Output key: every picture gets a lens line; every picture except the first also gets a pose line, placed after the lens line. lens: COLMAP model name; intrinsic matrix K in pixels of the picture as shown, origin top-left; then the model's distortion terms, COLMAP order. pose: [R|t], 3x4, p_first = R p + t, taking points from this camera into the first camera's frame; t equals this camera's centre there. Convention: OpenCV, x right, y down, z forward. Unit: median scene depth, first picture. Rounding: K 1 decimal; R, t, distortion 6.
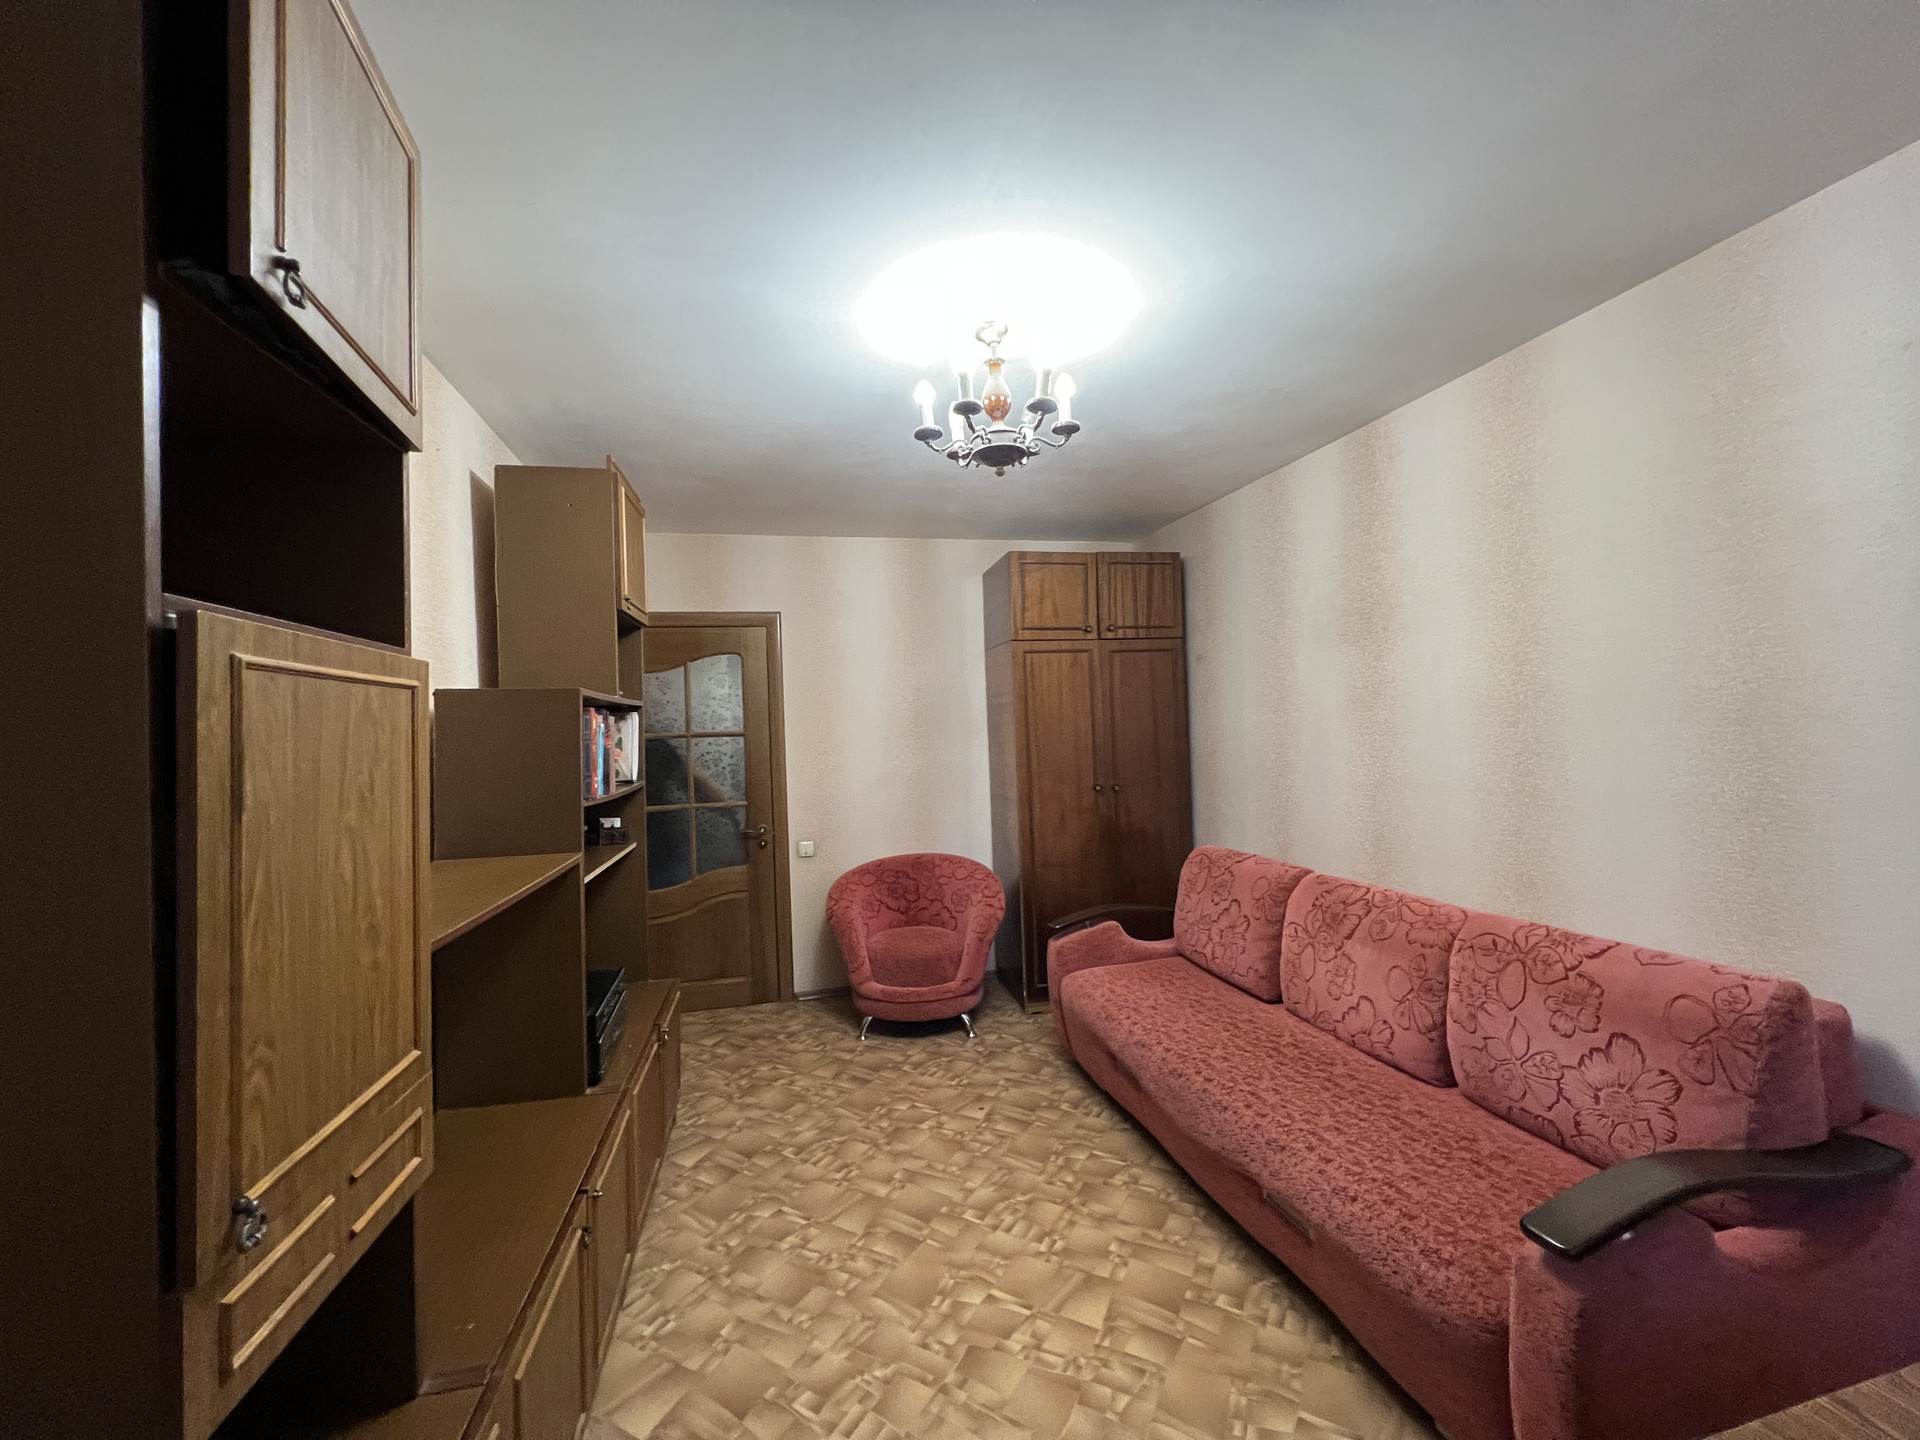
lens RADIAL K [[769.8, 0, 955.4], [0, 769.8, 728.7], [0, 0, 1]] dist [-0.000926, 0.000016]
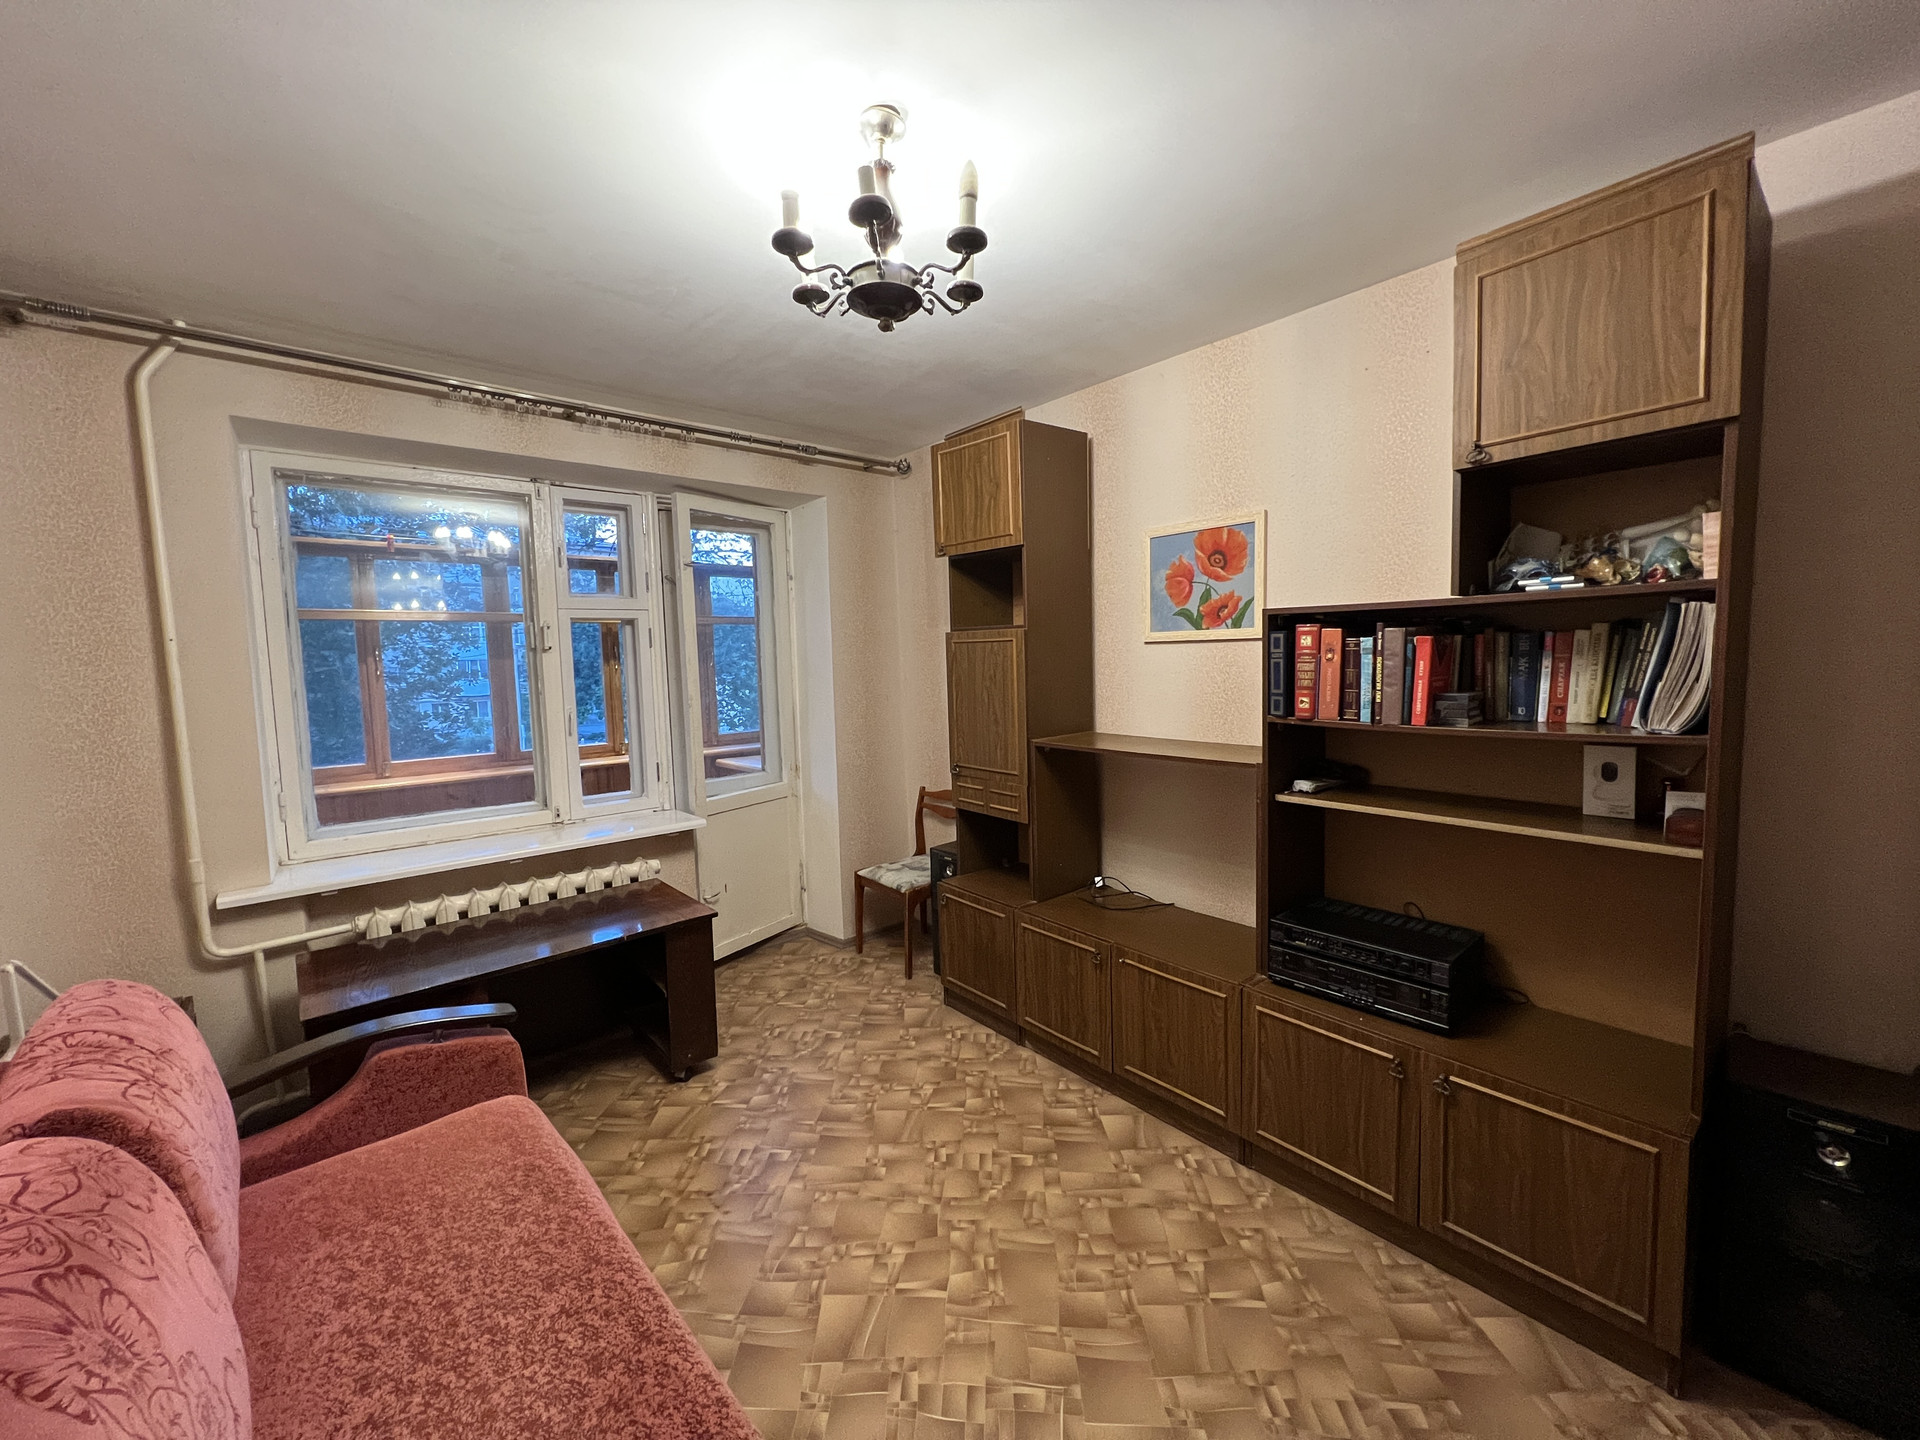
lens RADIAL K [[770.1, 0, 947.7], [0, 770.1, 707.8], [0, 0, 1]] dist [0.000758, -0.000024]
pose [[-0.895088, 0.074254, -0.439664, 0.421372], [0.046743, 0.996229, 0.073090, -0.019333], [0.443433, 0.044870, -0.895184, 1.917454]]
